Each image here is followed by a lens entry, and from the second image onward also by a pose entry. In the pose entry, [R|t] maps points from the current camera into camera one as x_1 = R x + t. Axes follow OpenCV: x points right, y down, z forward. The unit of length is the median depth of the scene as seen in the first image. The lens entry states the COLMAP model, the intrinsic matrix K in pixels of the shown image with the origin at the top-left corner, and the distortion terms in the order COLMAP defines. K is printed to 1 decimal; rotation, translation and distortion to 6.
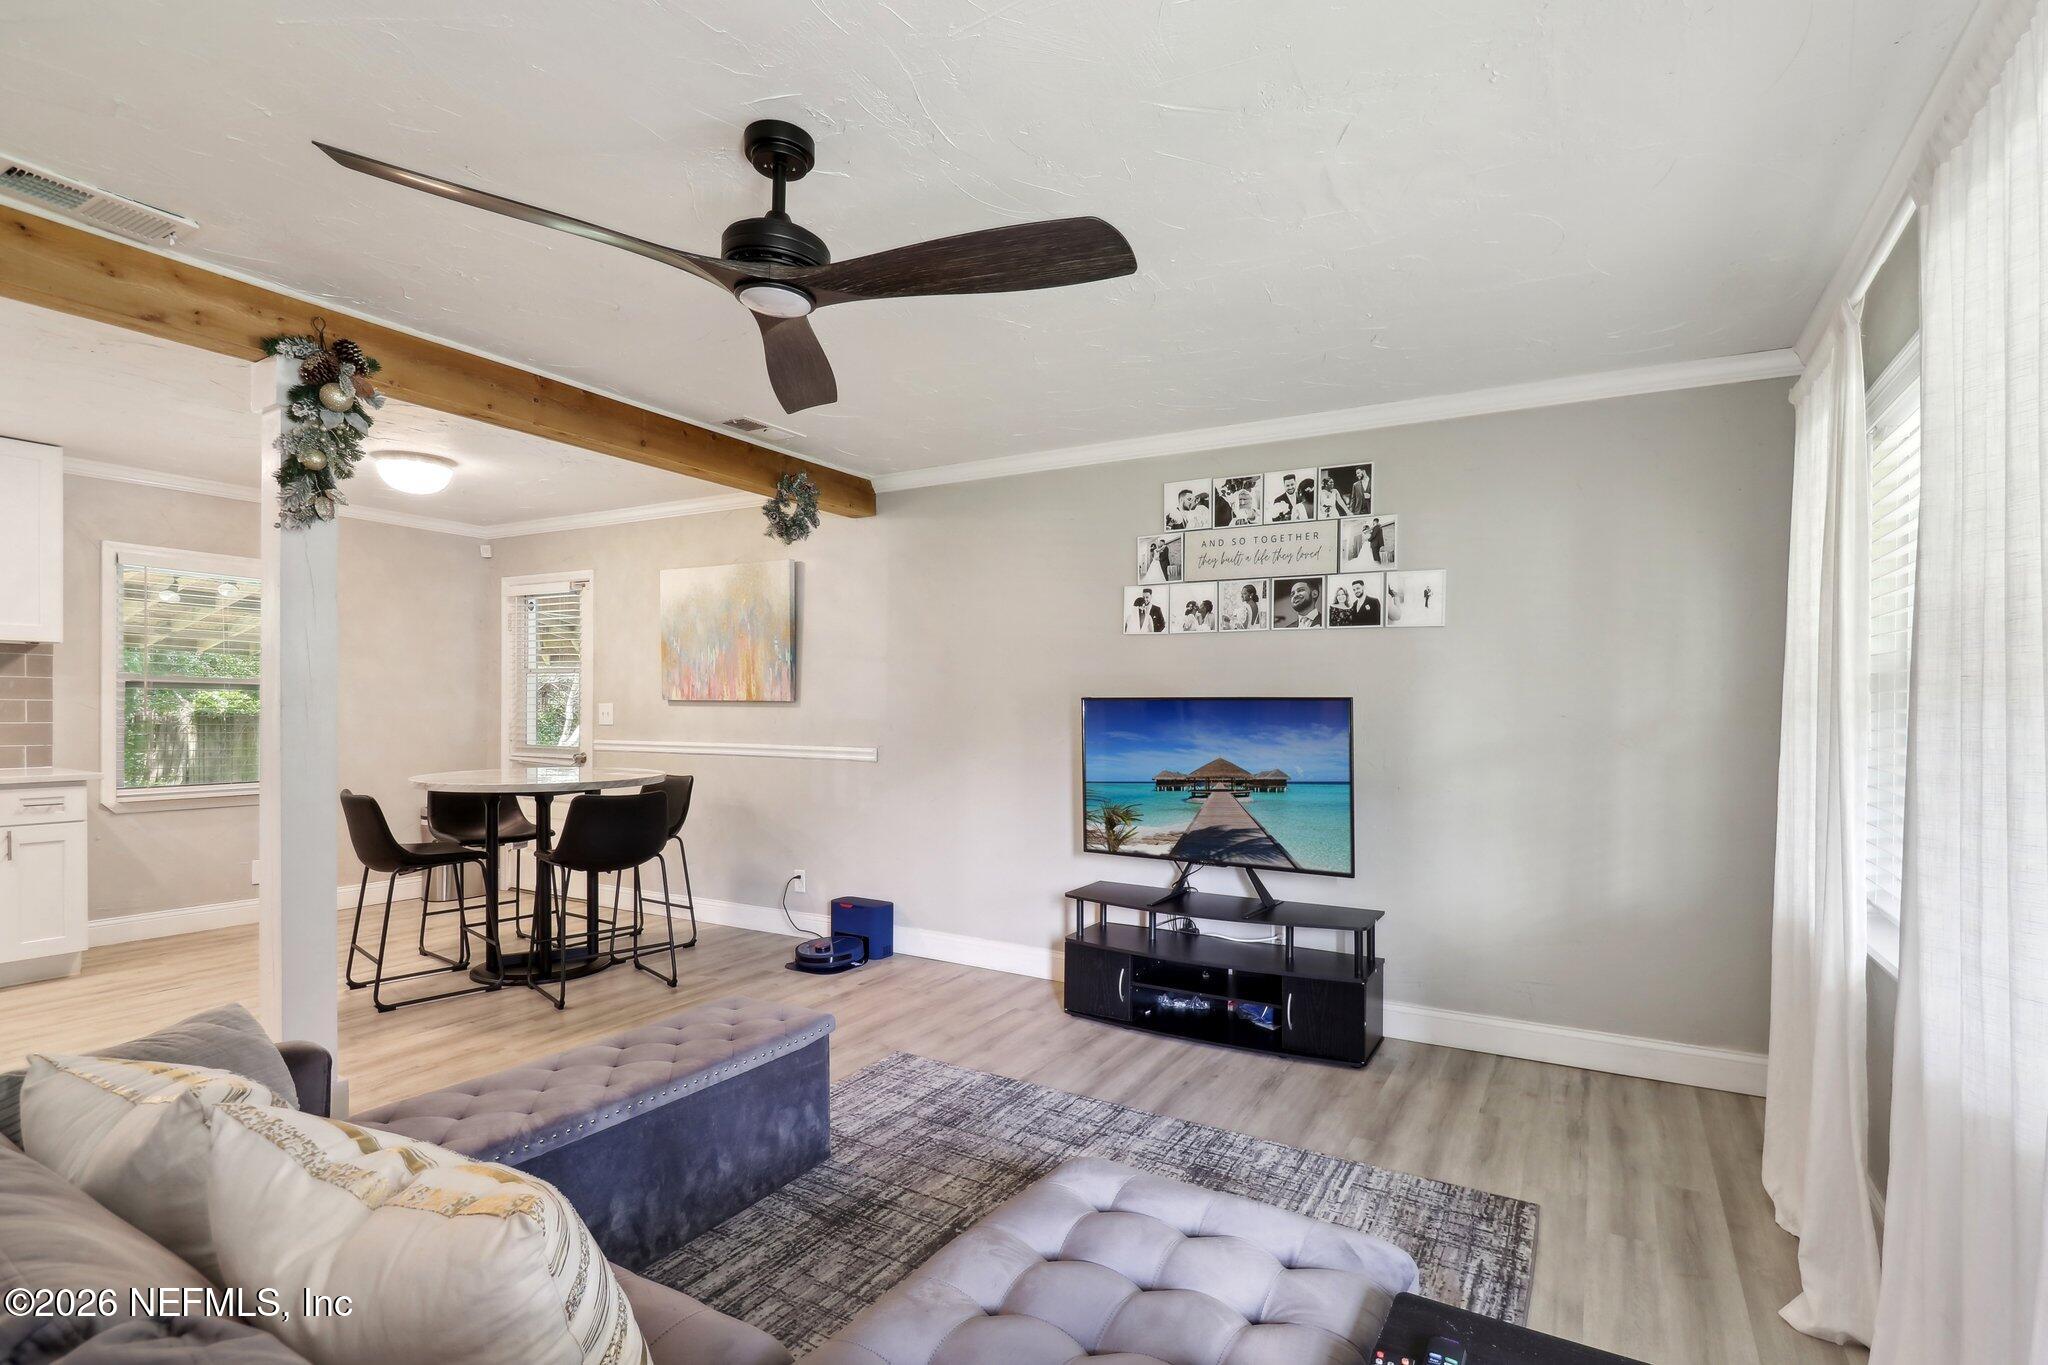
lens RADIAL K [[960.8, 0, 1050.6], [0, 960.8, 717.8], [0, 0, 1]] dist [0.017844, -0.012463]
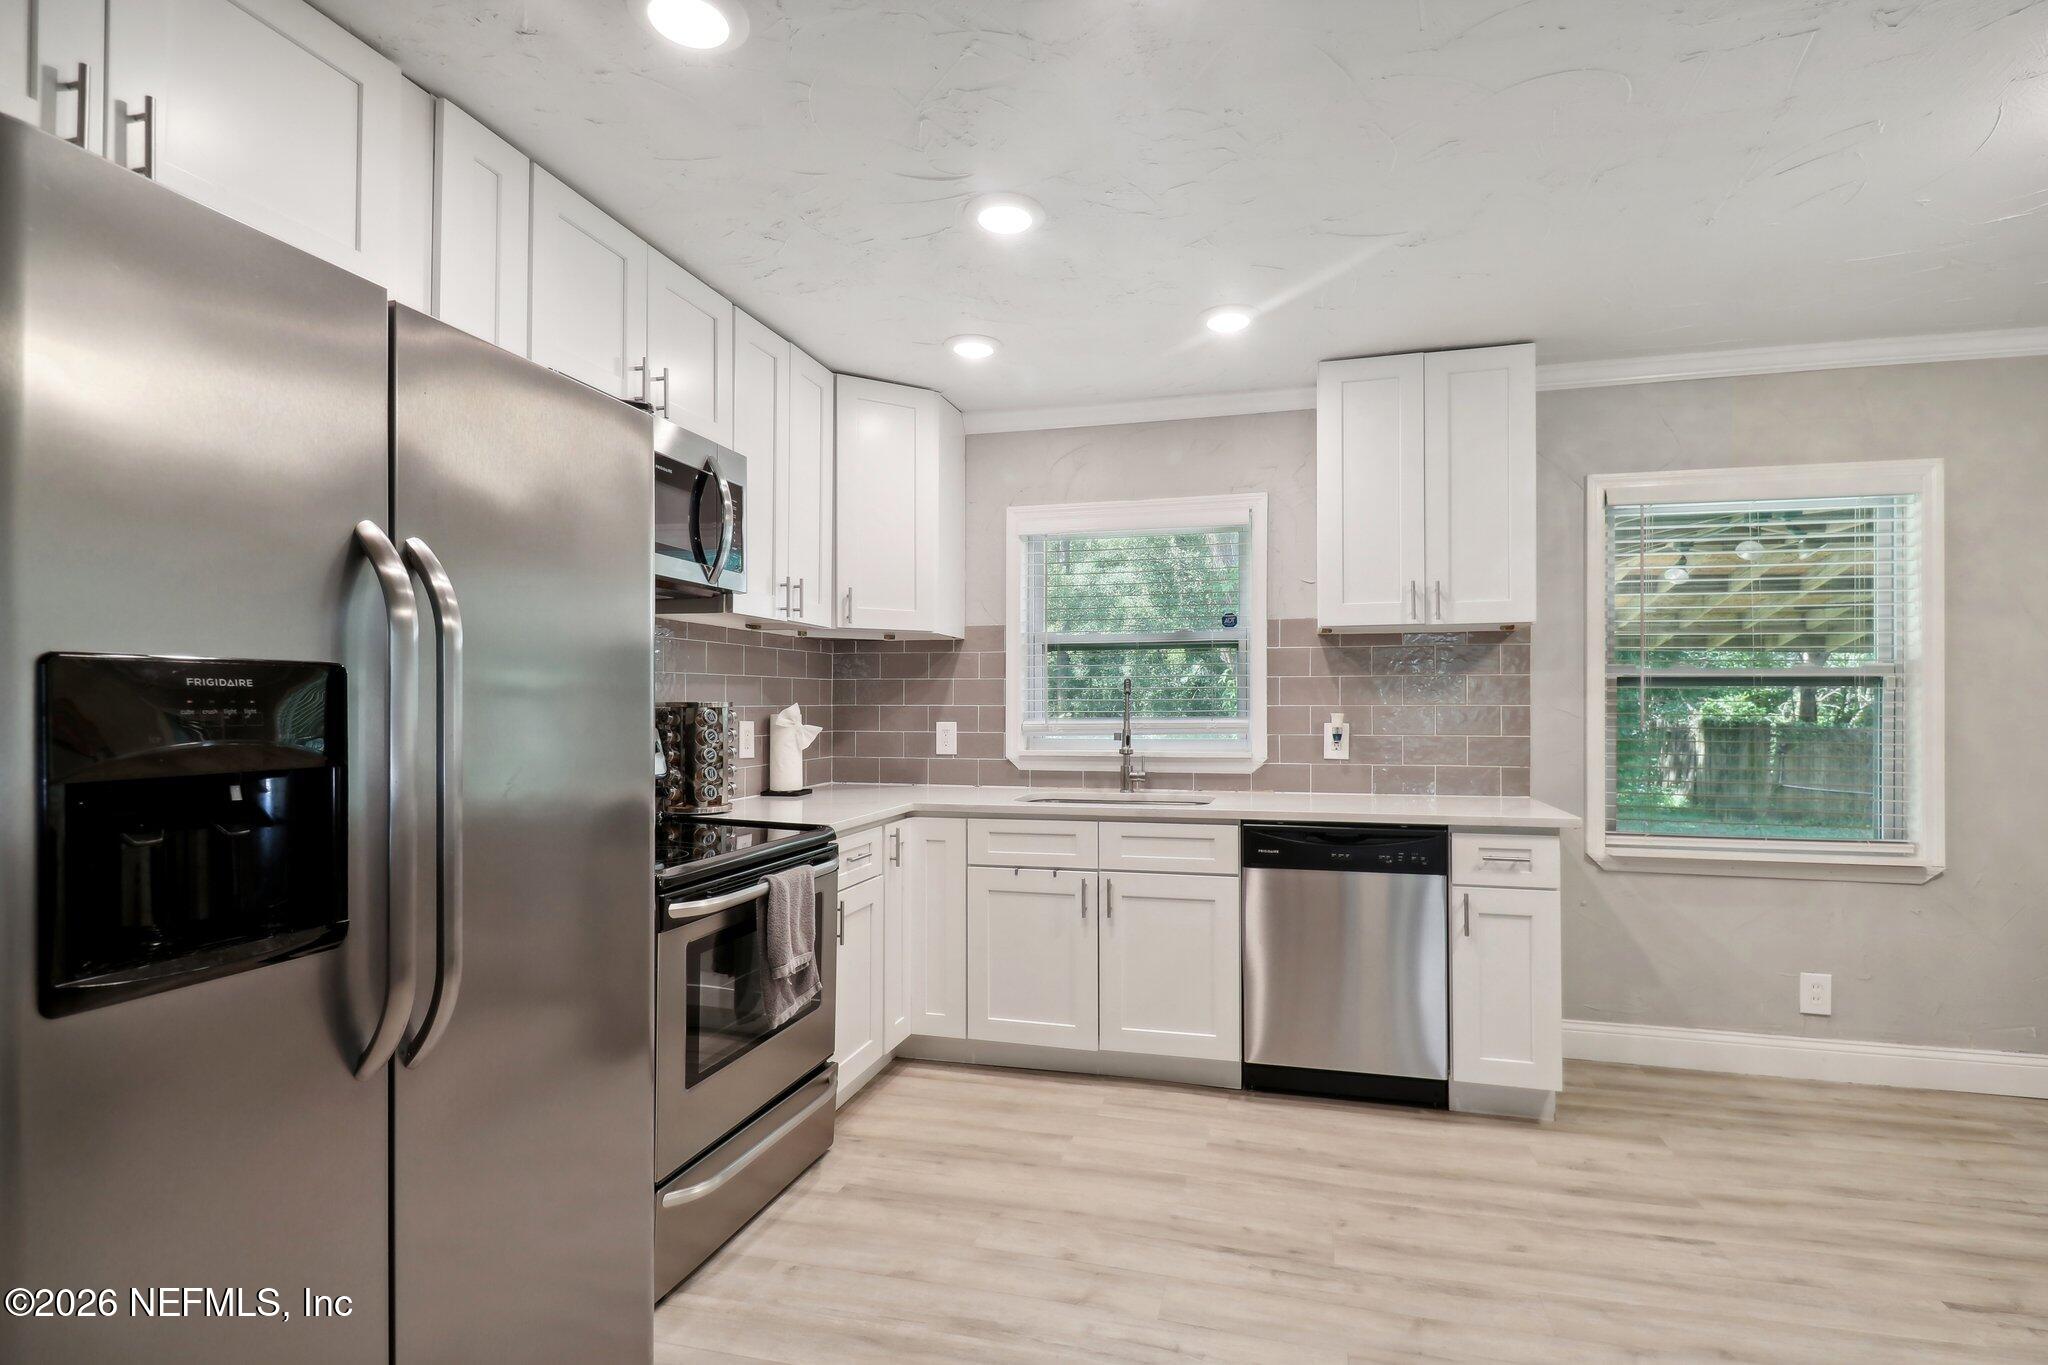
lens RADIAL K [[960.8, 0, 1061.6], [0, 960.8, 694.2], [0, 0, 1]] dist [0.017844, -0.012463]
pose [[0.258161, -0.023385, -0.965819, -0.487258], [-0.008166, 0.999618, -0.026386, -0.004885], [0.966068, 0.014699, 0.257871, 0.541473]]
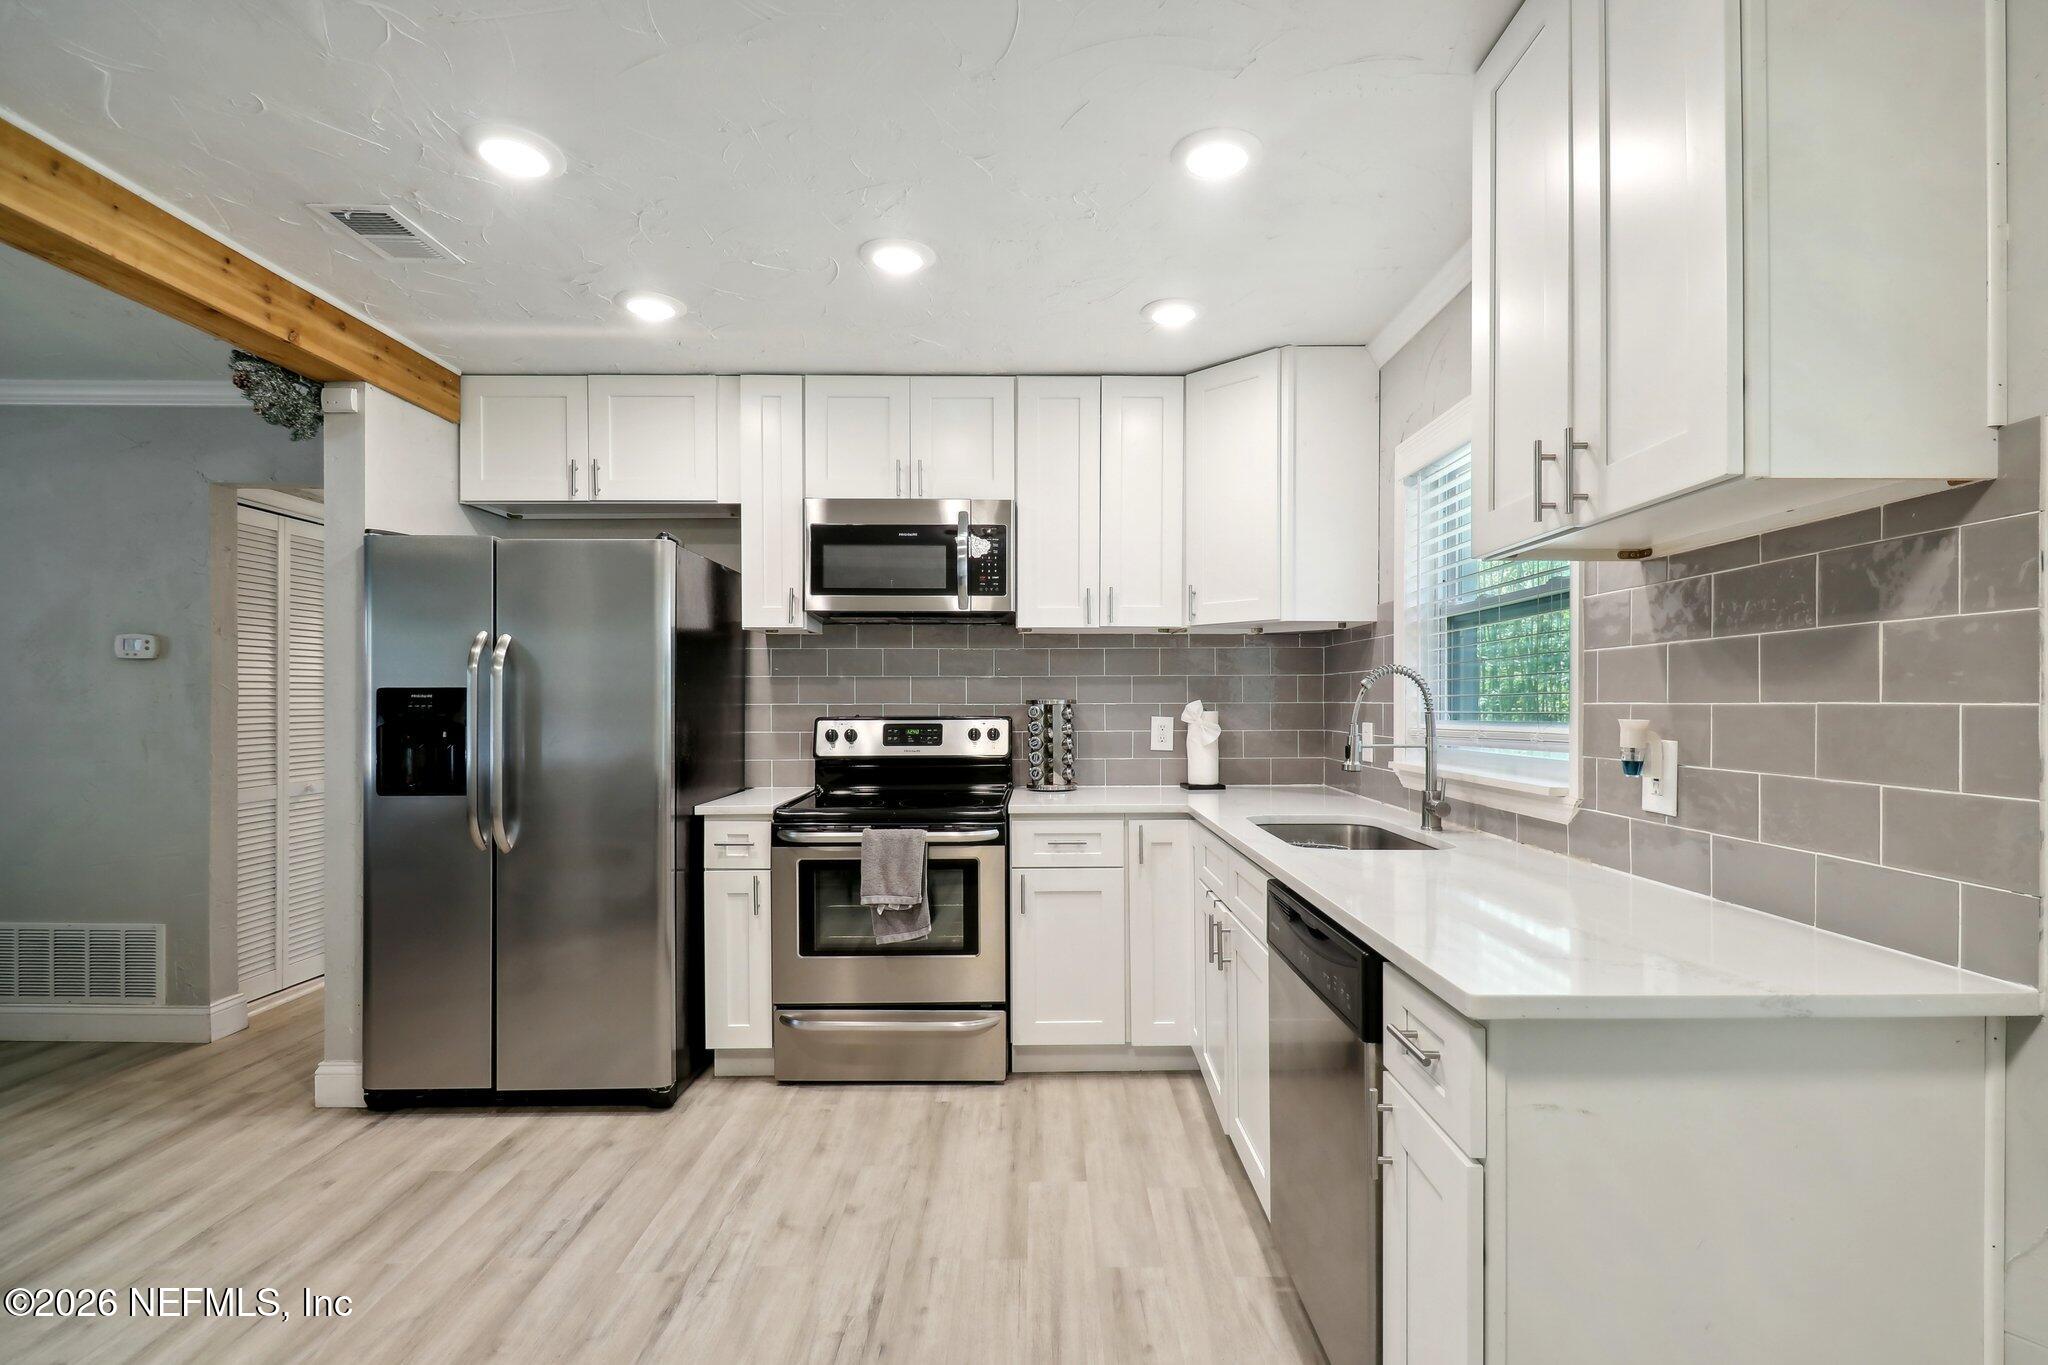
lens RADIAL K [[960.8, 0, 1051.8], [0, 960.8, 697.8], [0, 0, 1]] dist [0.017844, -0.012463]
pose [[-0.868641, -0.014045, -0.495243, -0.819403], [-0.015718, 0.999876, -0.000786, -0.017516], [0.495192, 0.007102, -0.868754, 1.242789]]
